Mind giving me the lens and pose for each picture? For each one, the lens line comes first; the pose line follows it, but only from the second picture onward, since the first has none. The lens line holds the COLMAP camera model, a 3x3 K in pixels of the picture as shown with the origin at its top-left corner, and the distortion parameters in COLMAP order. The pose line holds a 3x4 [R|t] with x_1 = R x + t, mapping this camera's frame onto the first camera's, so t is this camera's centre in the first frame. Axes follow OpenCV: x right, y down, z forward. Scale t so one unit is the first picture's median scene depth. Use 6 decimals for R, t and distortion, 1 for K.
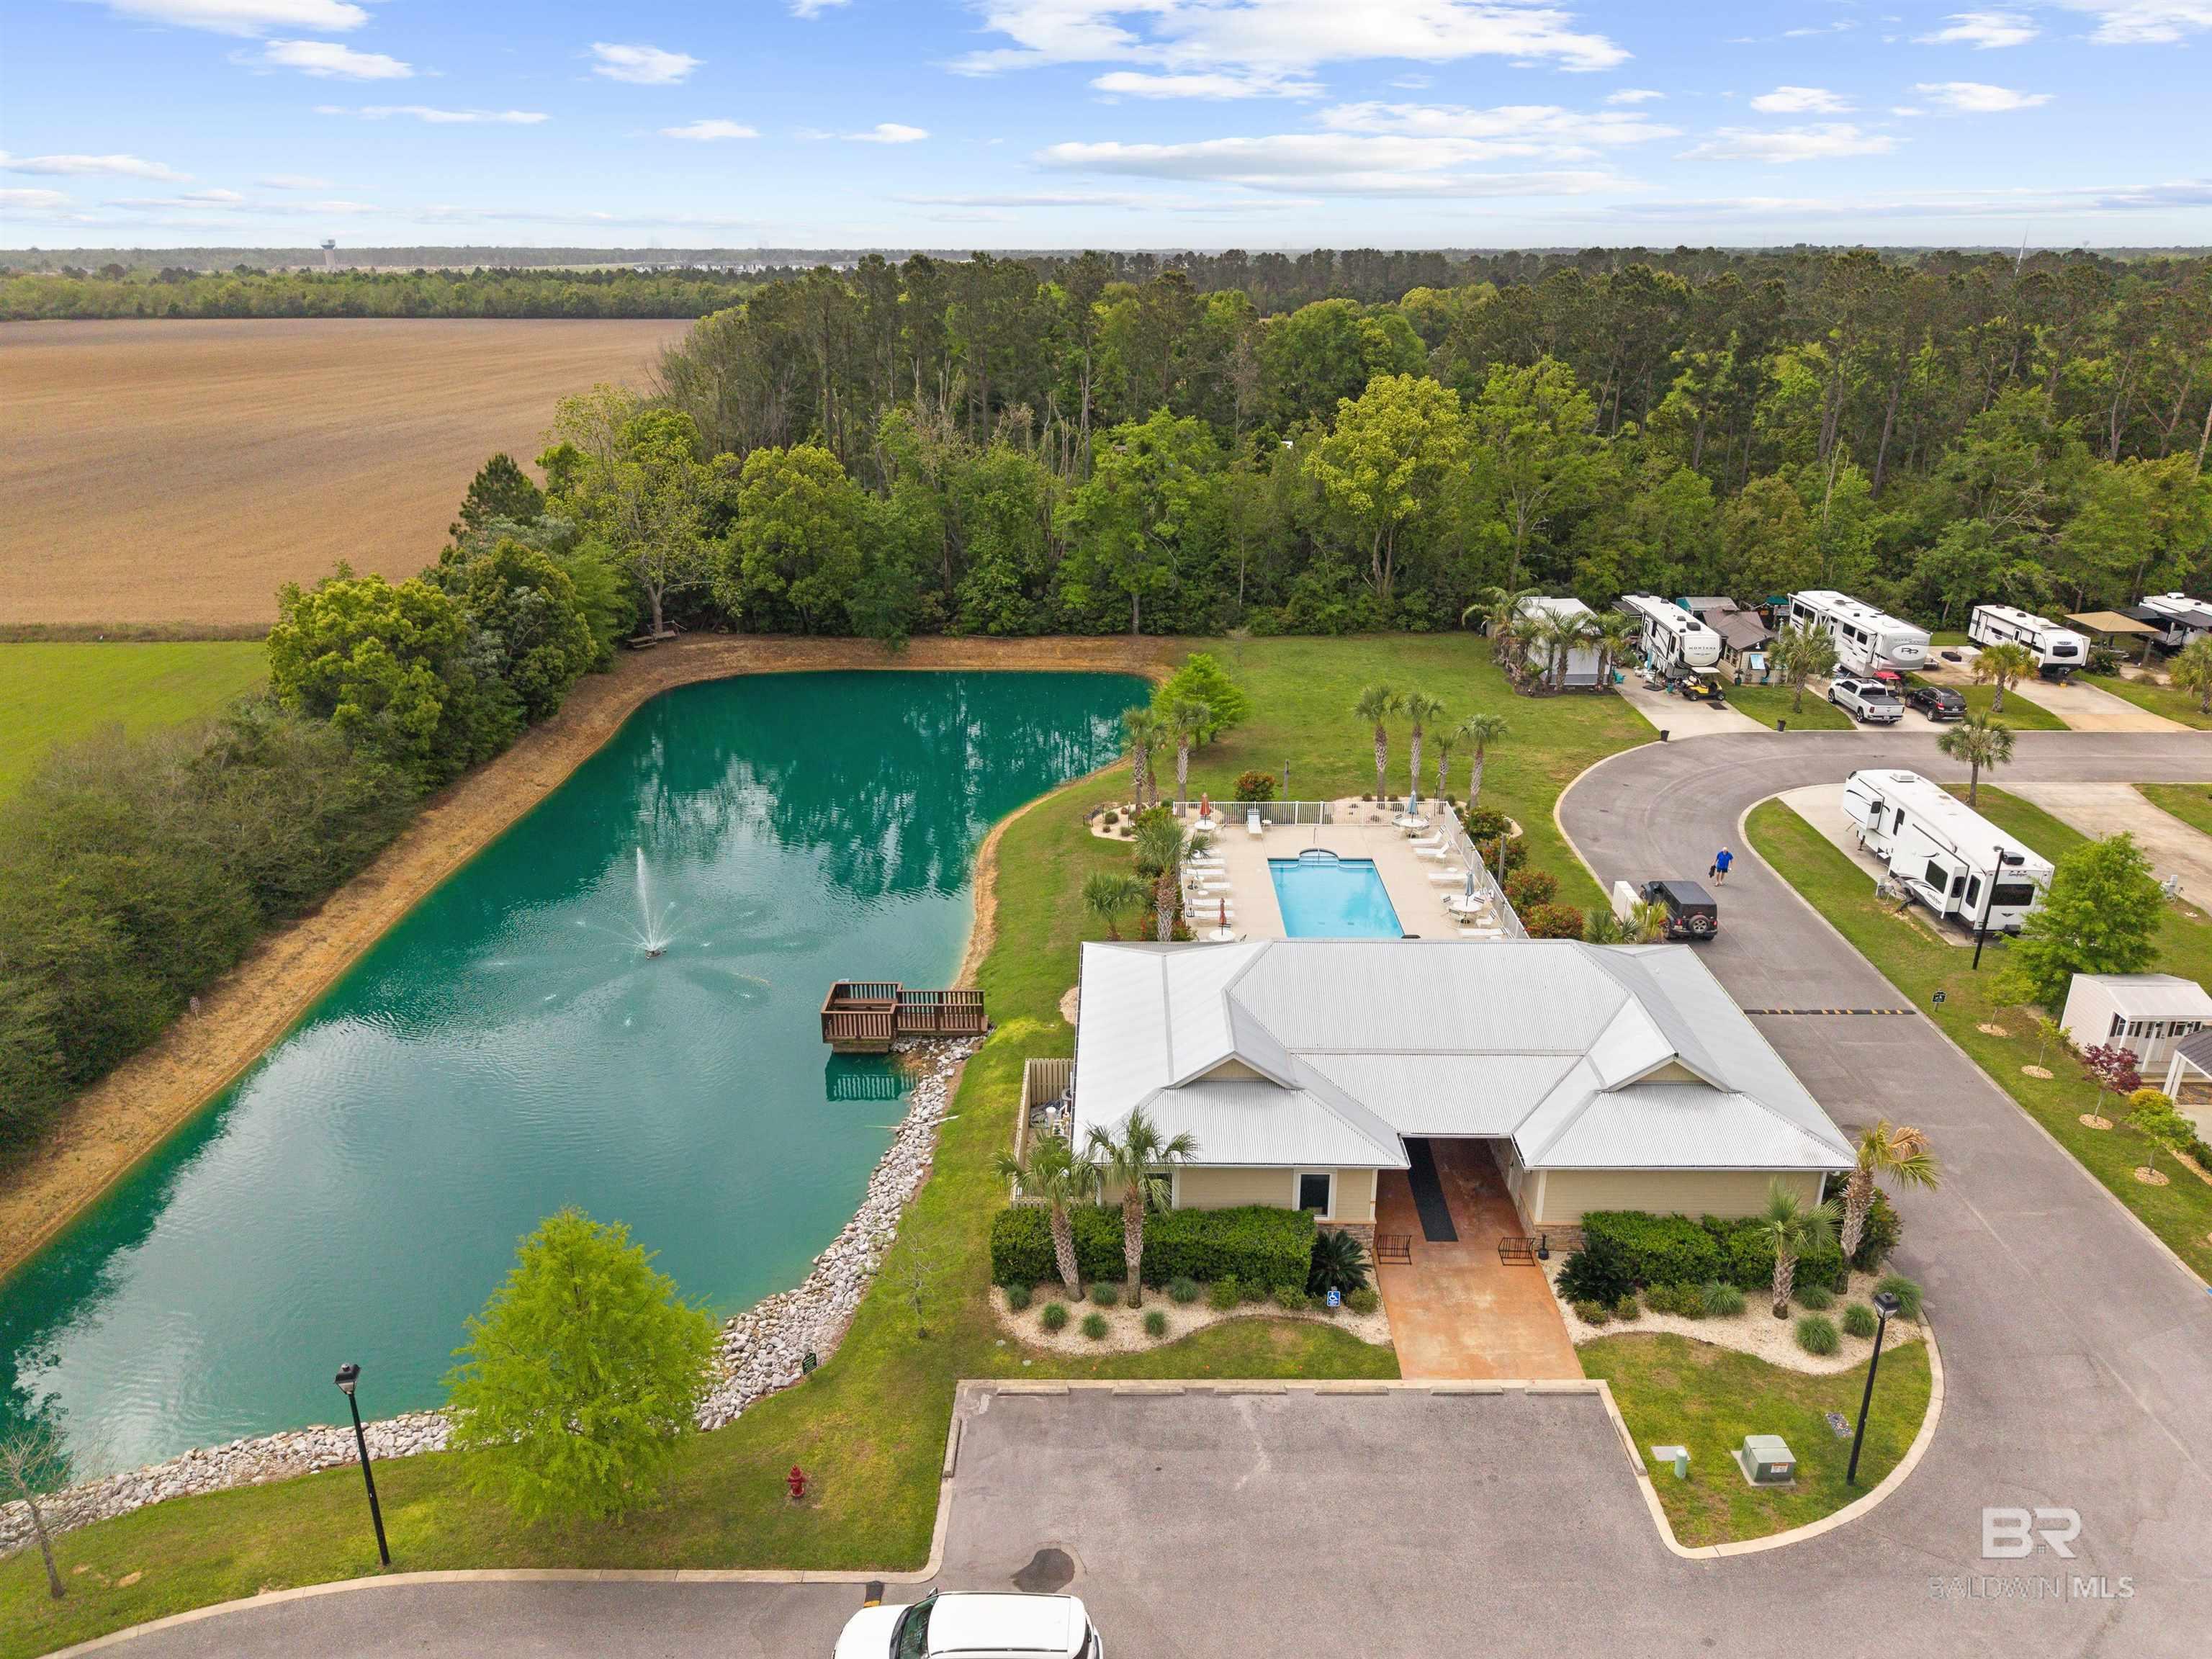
lens RADIAL K [[1511.0, 0, 1105.2], [0, 1511.0, 839.2], [0, 0, 1]] dist [0.015521, -0.007392]
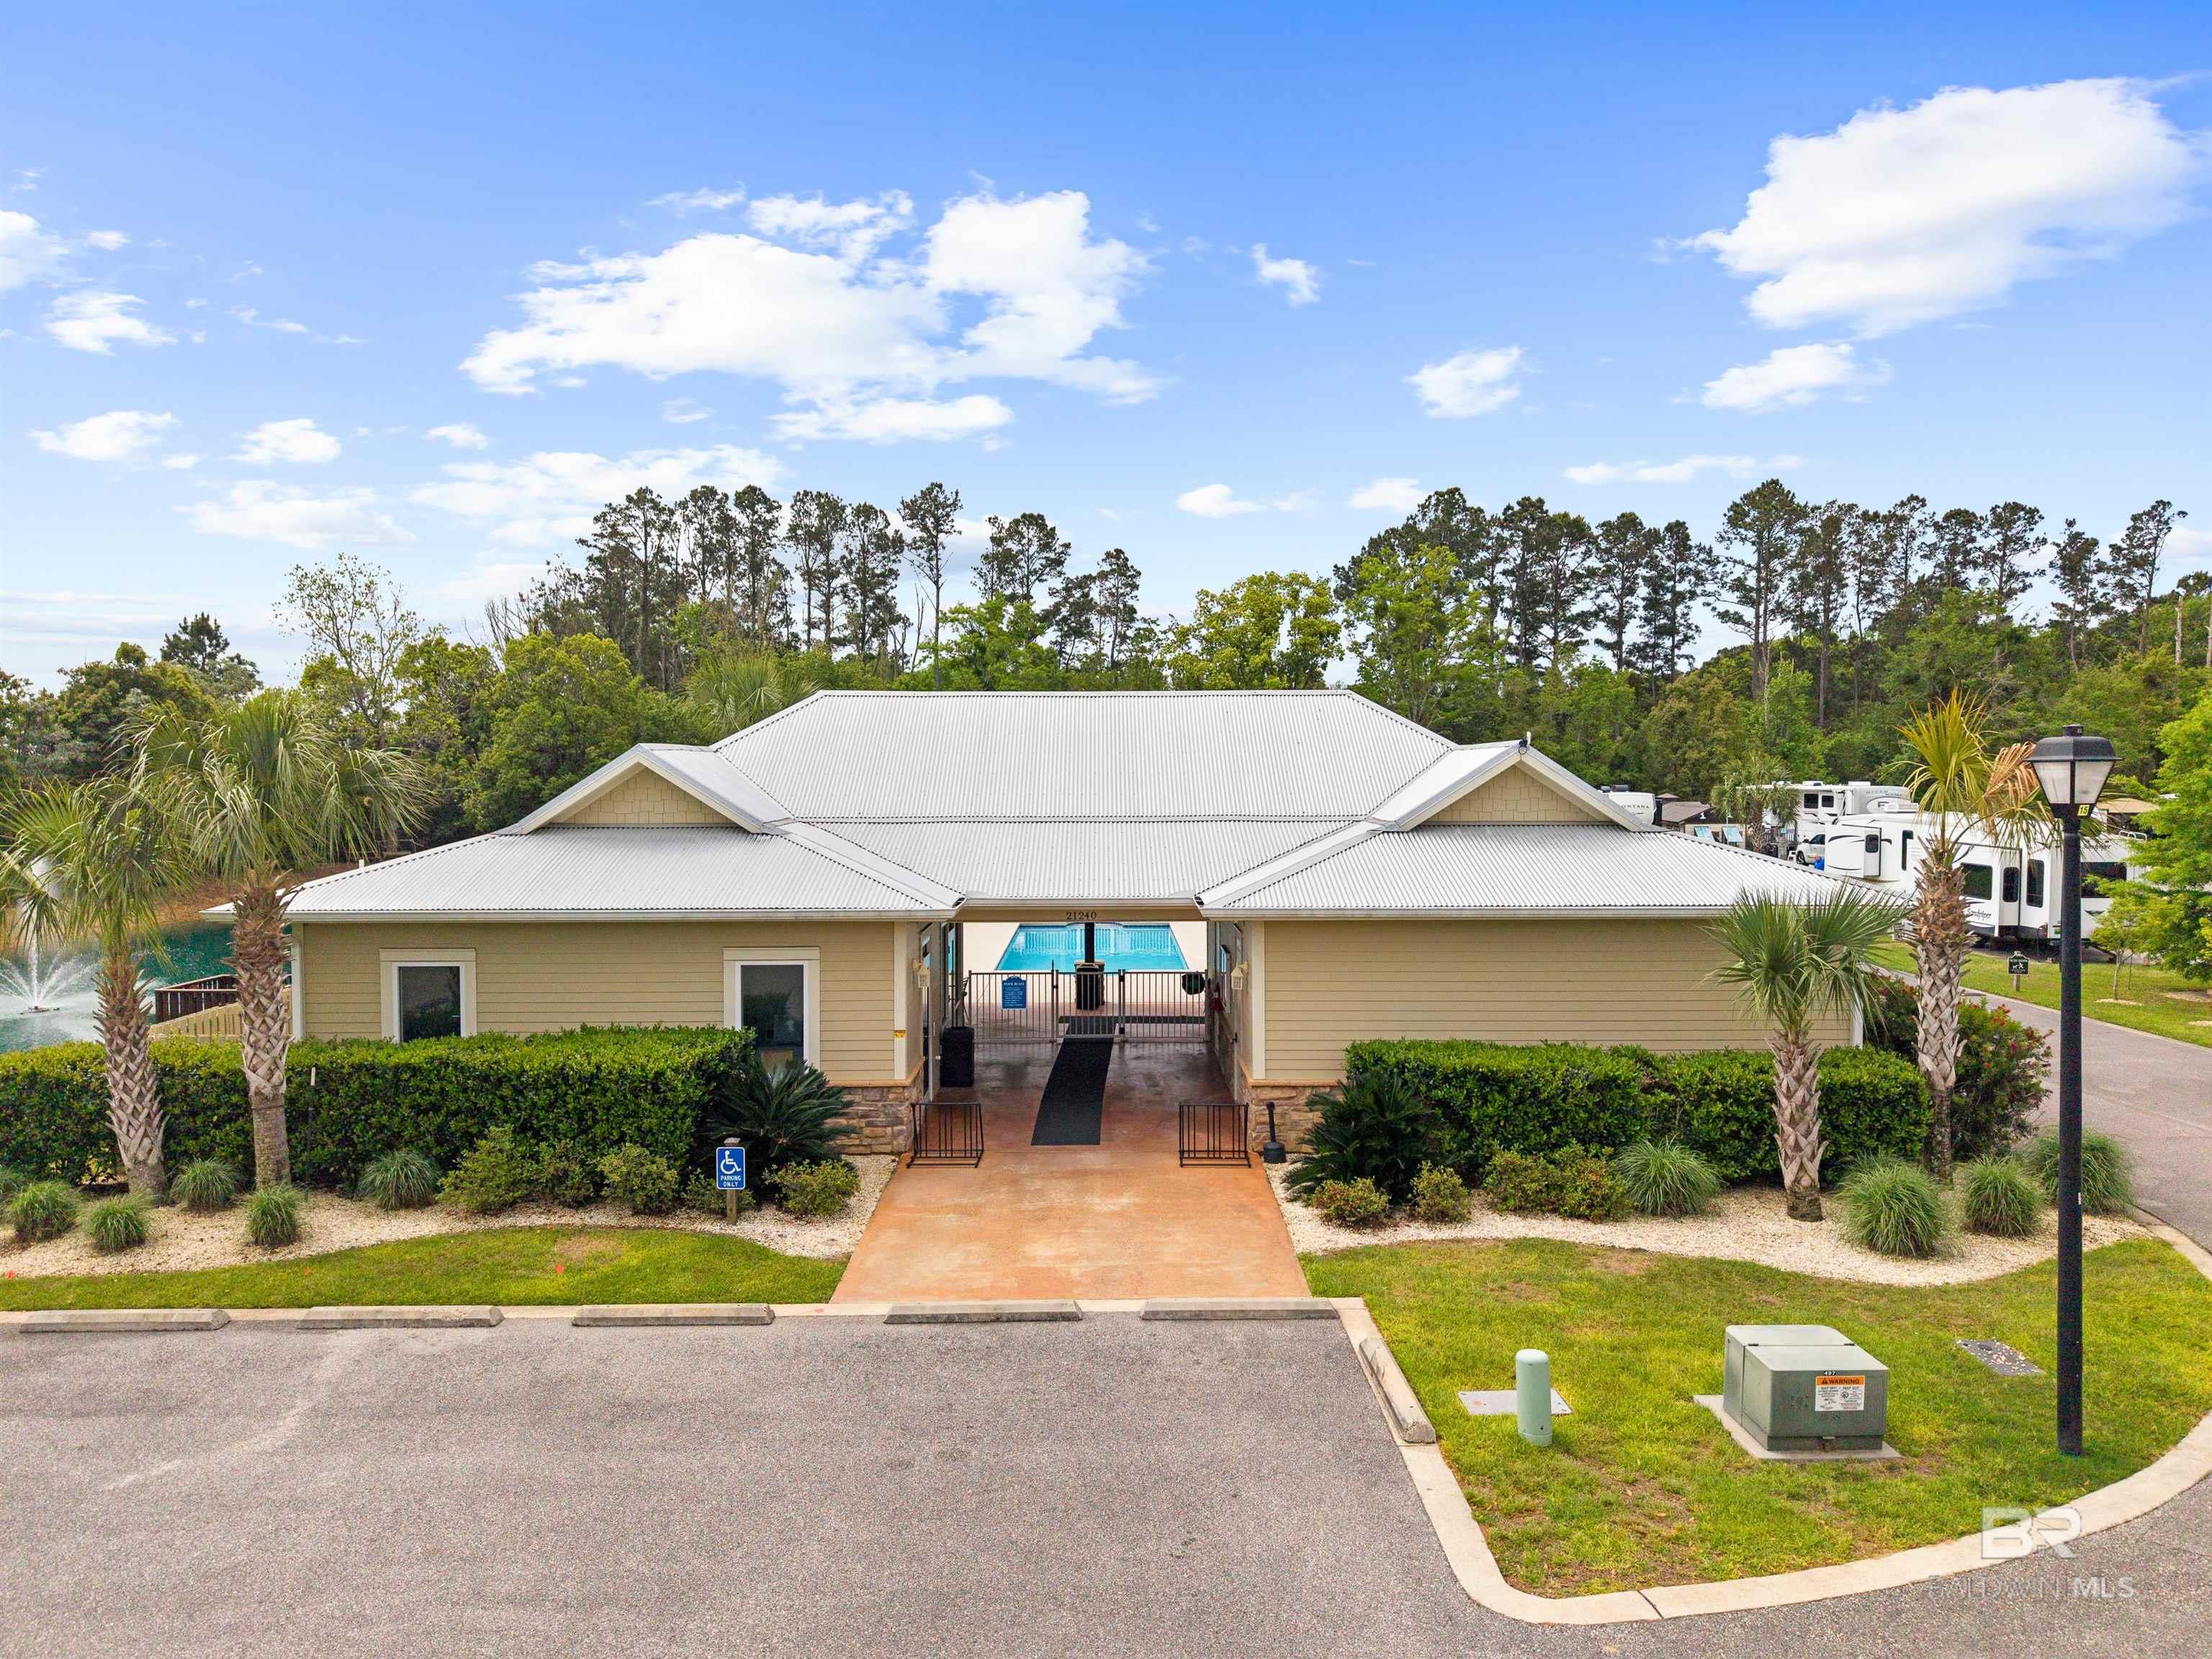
lens RADIAL K [[1511.0, 0, 1103.2], [0, 1511.0, 821.5], [0, 0, 1]] dist [0.015521, -0.007392]
pose [[0.999968, -0.001607, 0.007799, 0.255352], [0.004106, 0.943261, -0.332026, 0.359603], [-0.006823, 0.332047, 0.943238, 0.586919]]
